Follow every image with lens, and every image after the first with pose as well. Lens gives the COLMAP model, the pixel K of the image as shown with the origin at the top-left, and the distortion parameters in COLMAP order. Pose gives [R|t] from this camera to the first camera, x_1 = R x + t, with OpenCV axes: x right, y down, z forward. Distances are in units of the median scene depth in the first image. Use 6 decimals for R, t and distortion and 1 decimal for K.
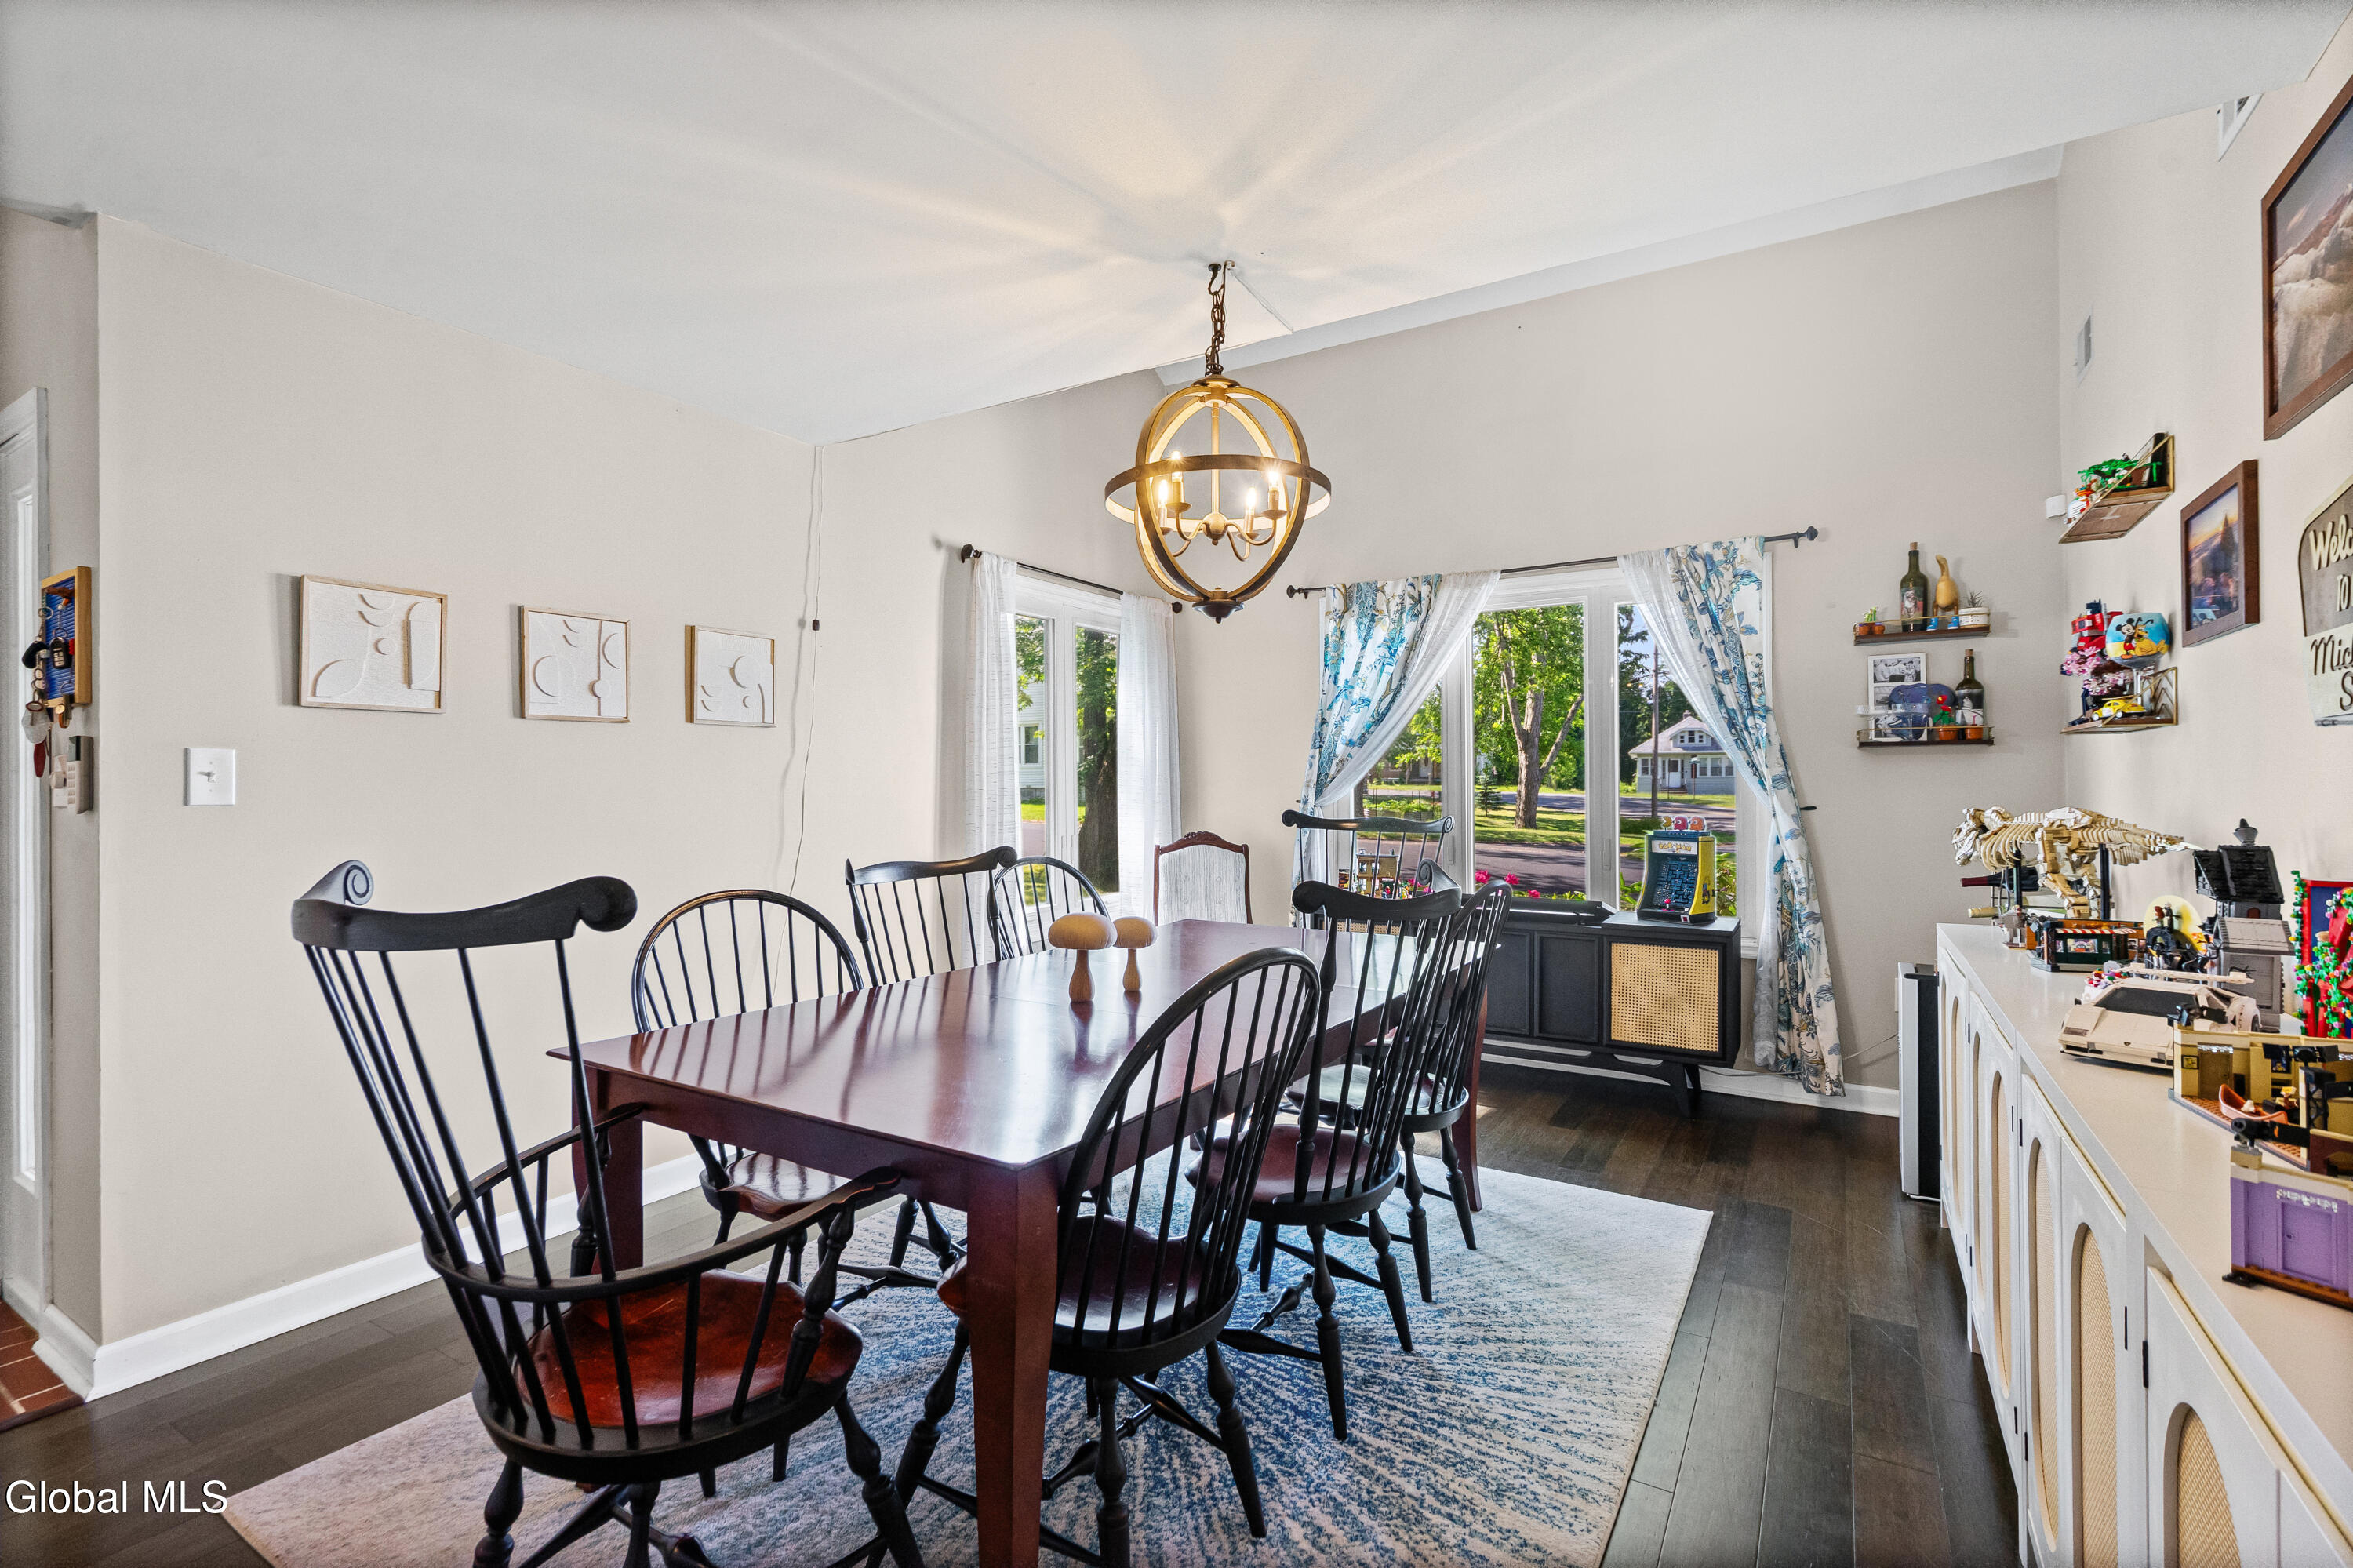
lens RADIAL K [[1080.2, 0, 1179.2], [0, 1080.2, 776.4], [0, 0, 1]] dist [-0.008411, 0.000571]
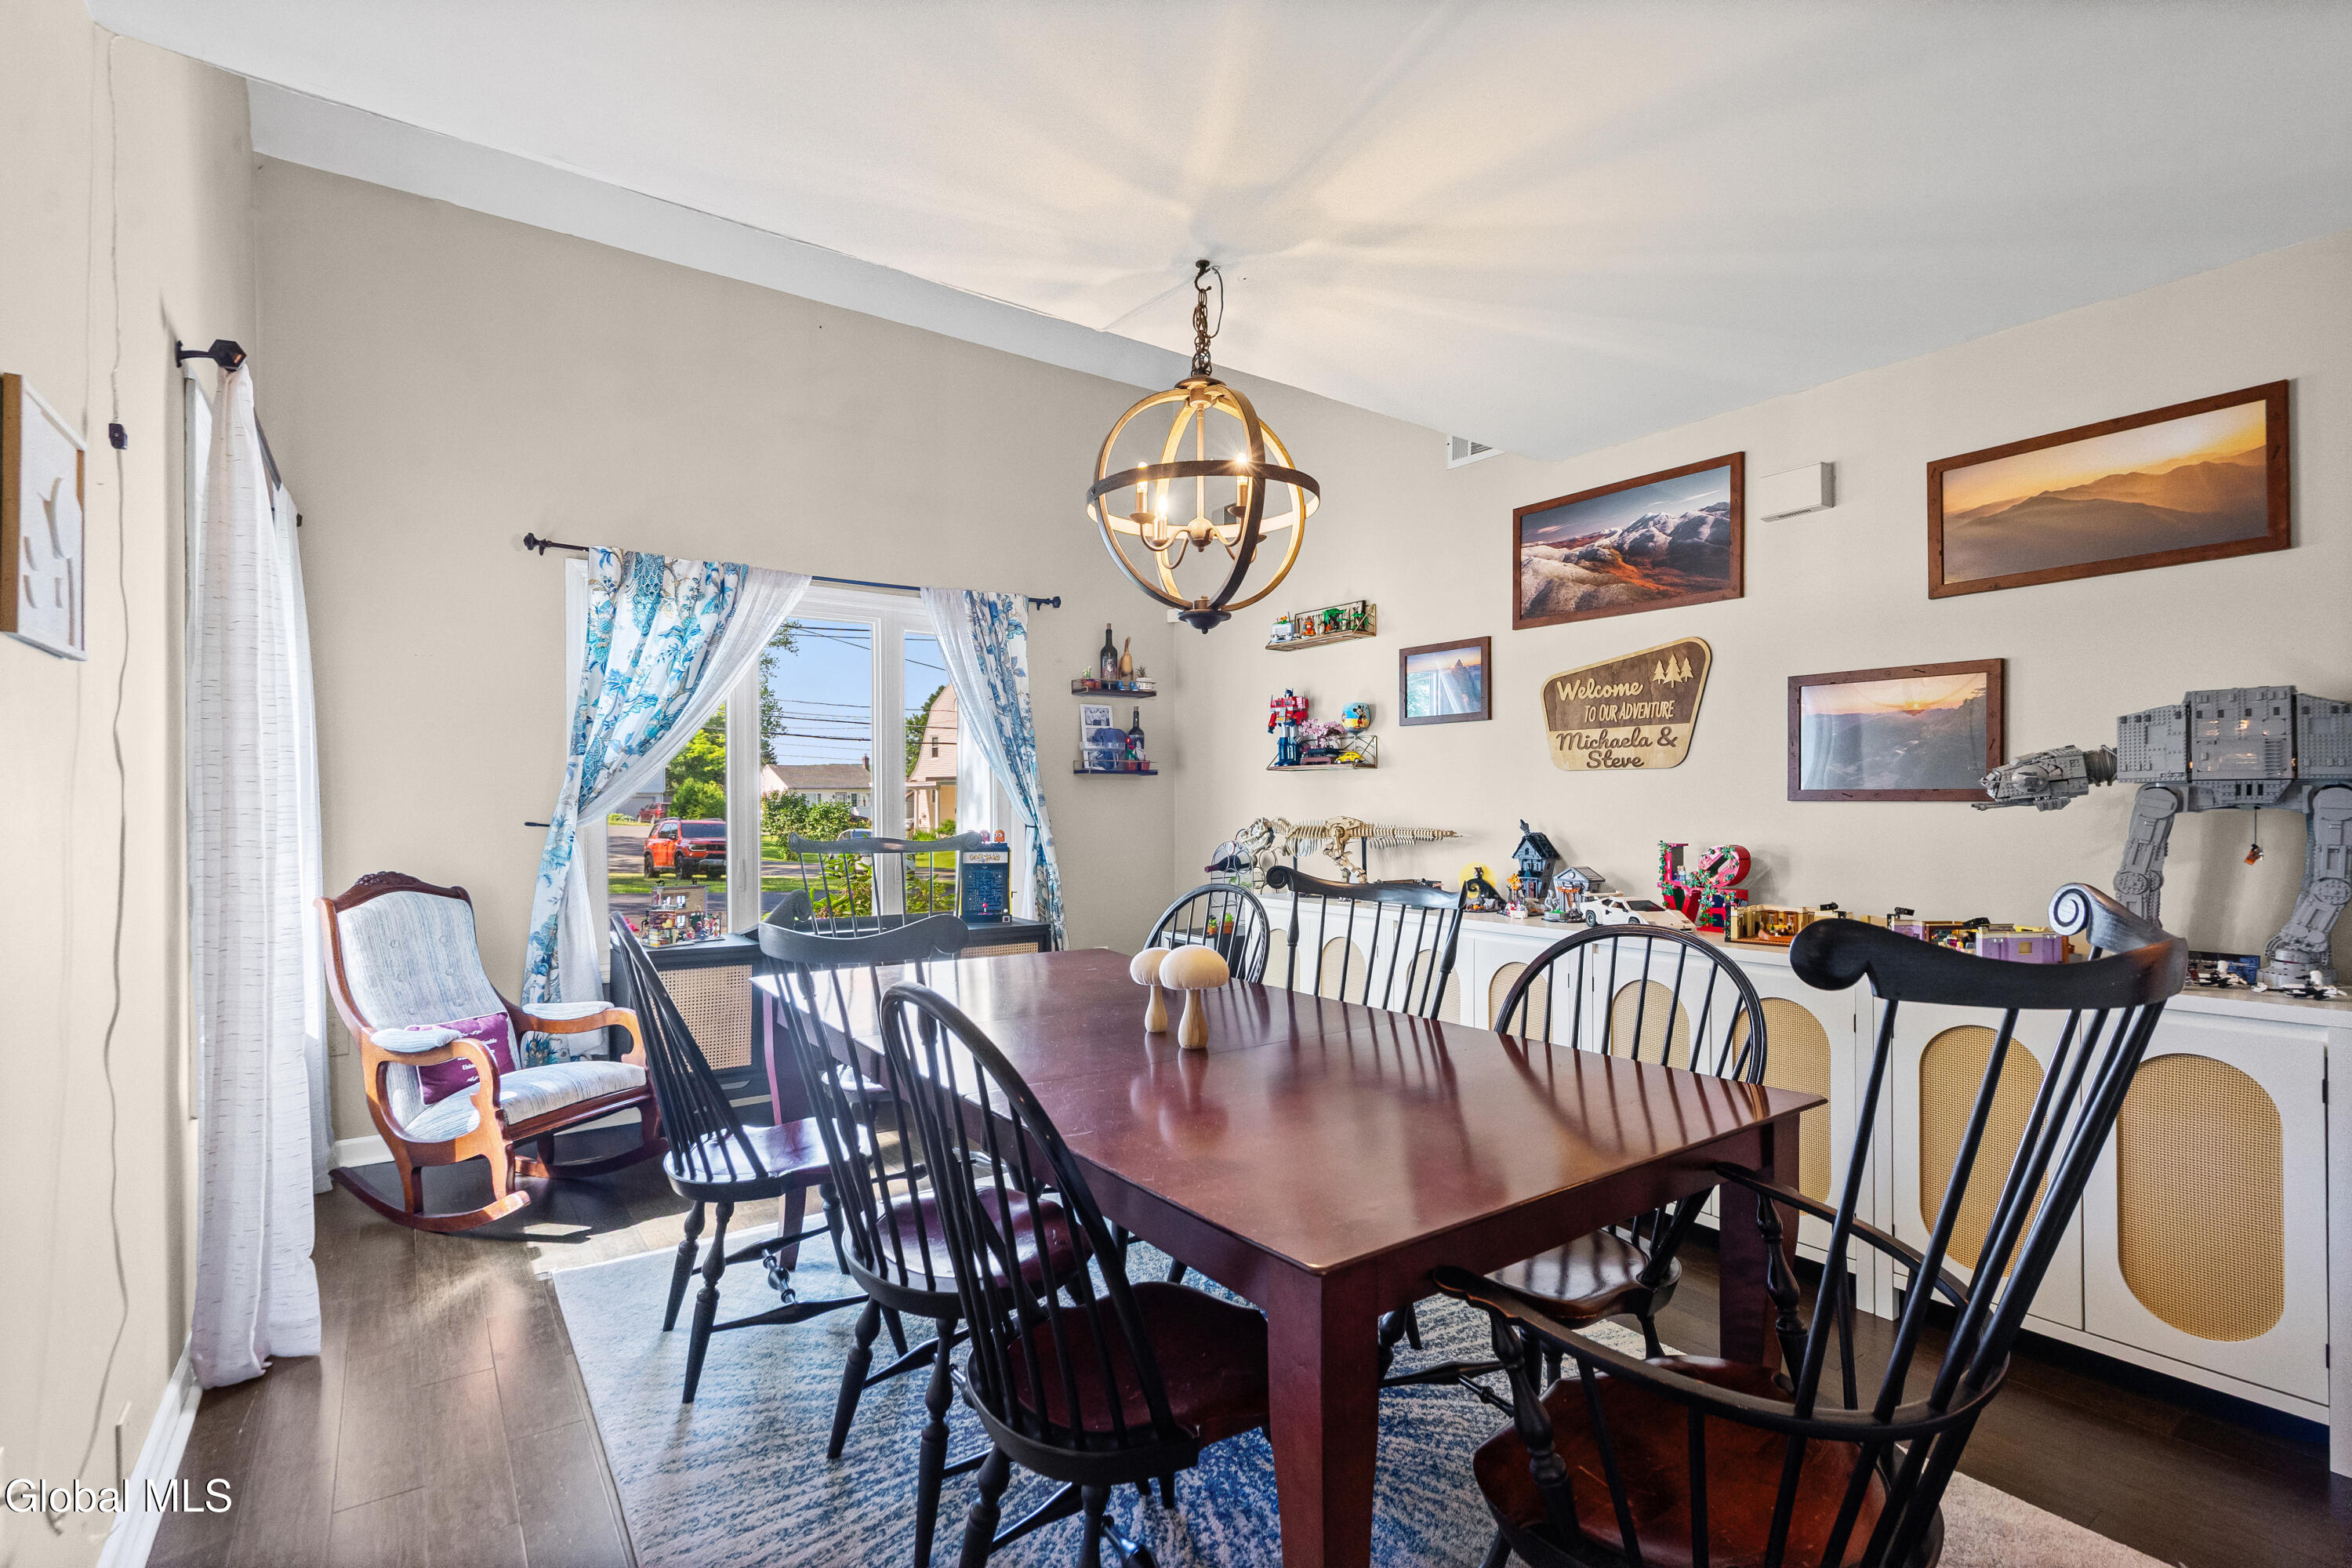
lens RADIAL K [[1072.4, 0, 1170.0], [0, 1072.4, 801.2], [0, 0, 1]] dist [-0.001825, -0.000001]
pose [[0.386644, 0.001063, 0.922229, -0.500662], [-0.009236, 0.999954, 0.002719, 0.001968], [-0.922183, -0.009569, 0.386636, 0.381027]]
